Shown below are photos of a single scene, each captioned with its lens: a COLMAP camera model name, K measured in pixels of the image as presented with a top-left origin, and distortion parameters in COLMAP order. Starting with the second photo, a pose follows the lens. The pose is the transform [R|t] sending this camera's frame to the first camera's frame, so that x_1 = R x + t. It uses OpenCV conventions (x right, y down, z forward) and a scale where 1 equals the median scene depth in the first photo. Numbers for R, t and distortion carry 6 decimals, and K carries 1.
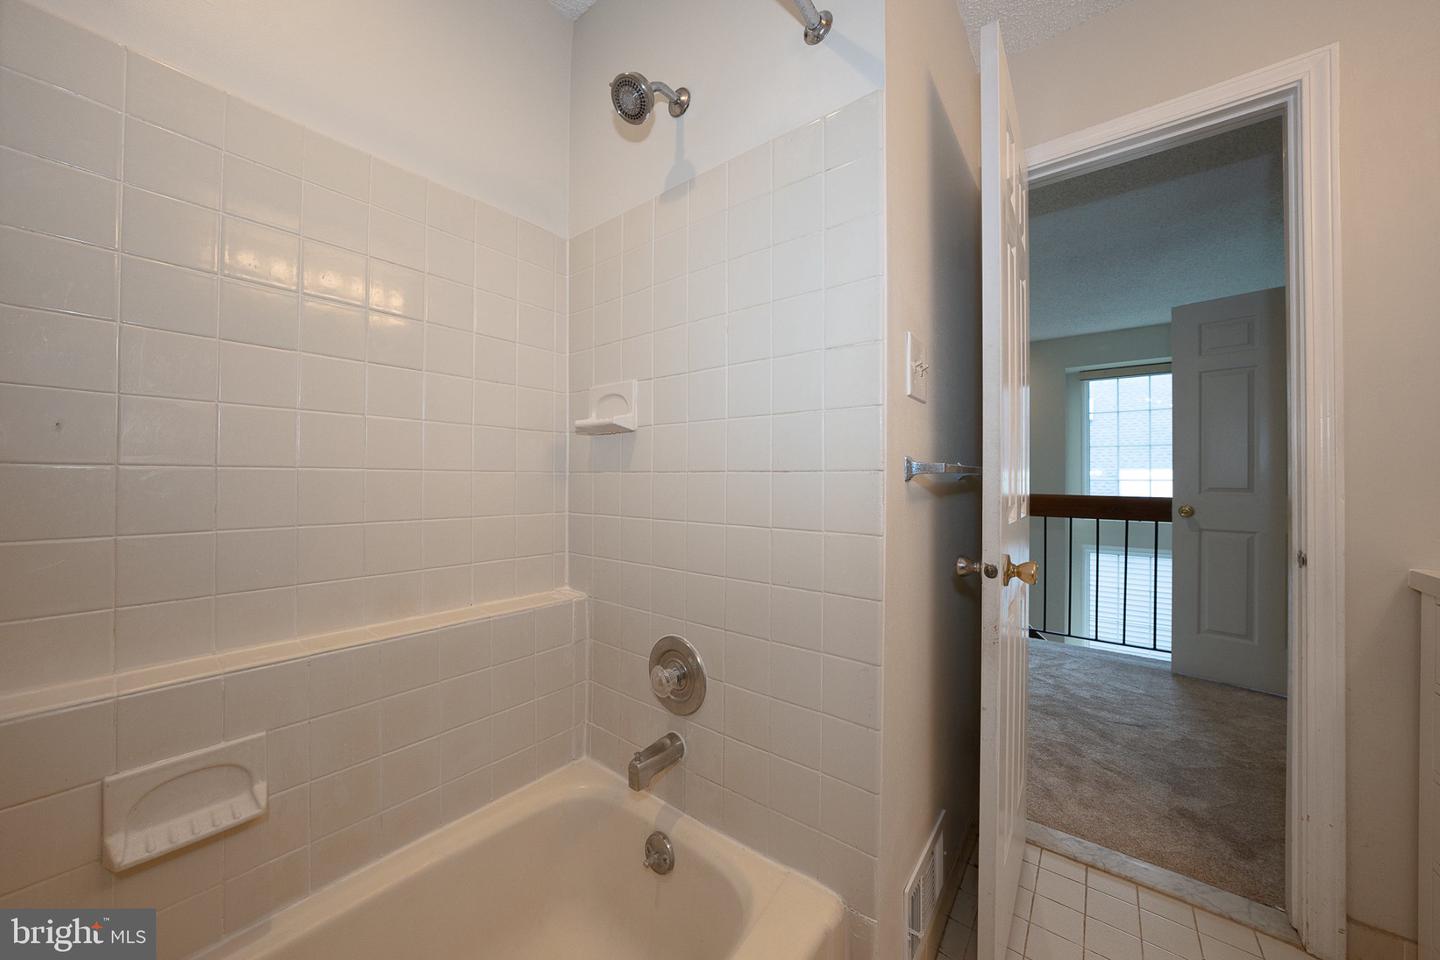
lens RADIAL K [[493.3, 0, 717.7], [0, 493.3, 477.8], [0, 0, 1]] dist [-0.025217, 0.004751]
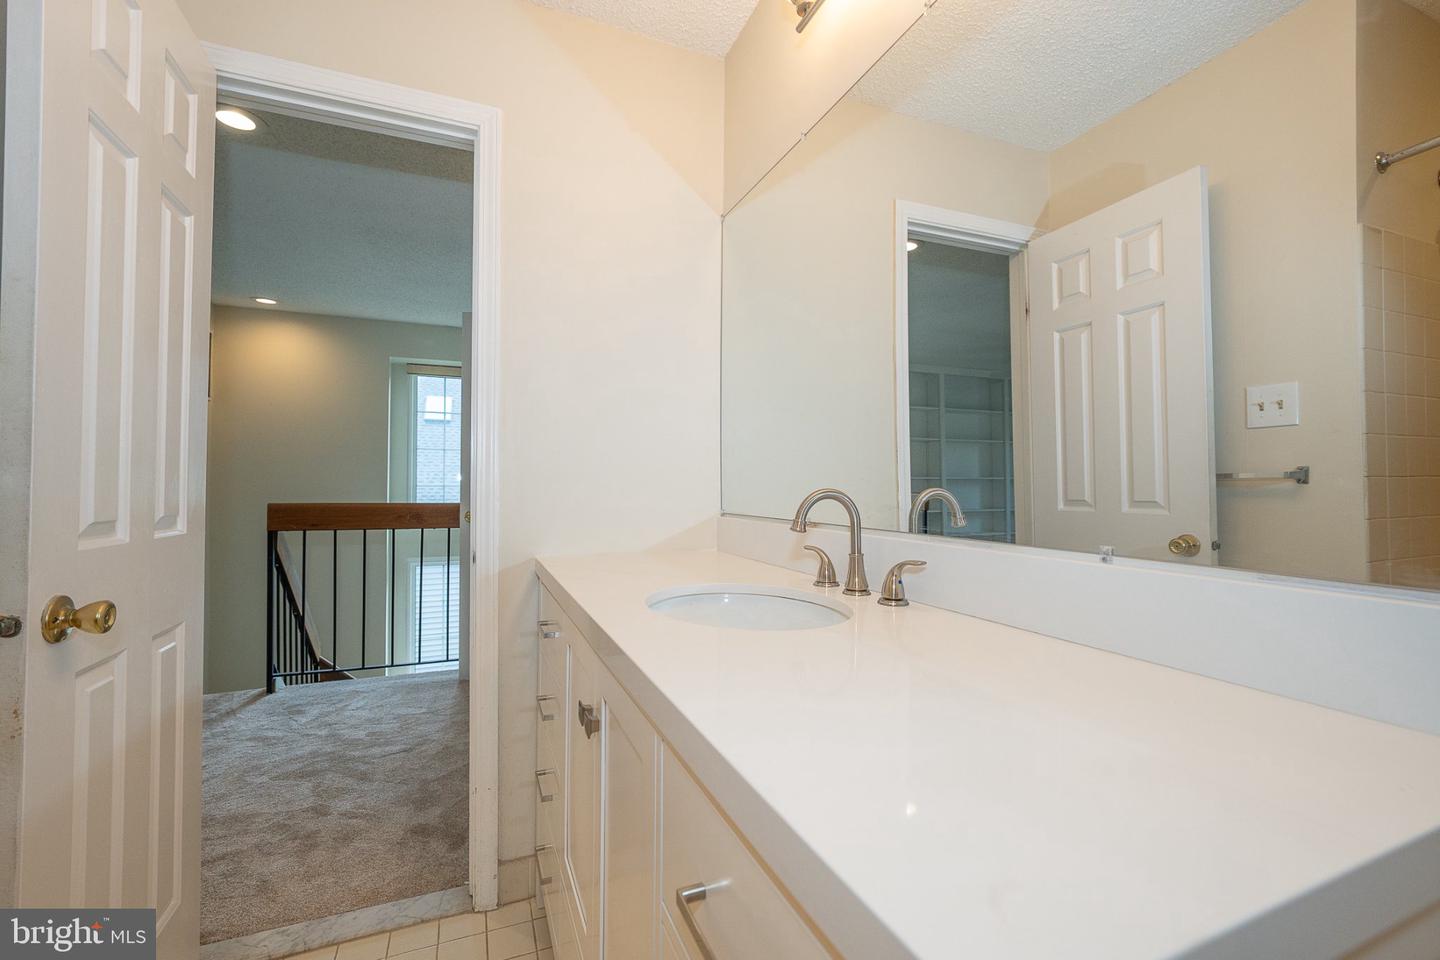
lens RADIAL K [[608.4, 0, 717.5], [0, 608.4, 477.7], [0, 0, 1]] dist [0.002980, 0.000526]
pose [[0.490383, 0.012990, 0.871410, 0.119039], [-0.004656, 0.999914, -0.012285, 0.001465], [-0.871495, 0.001967, 0.490401, -0.081431]]
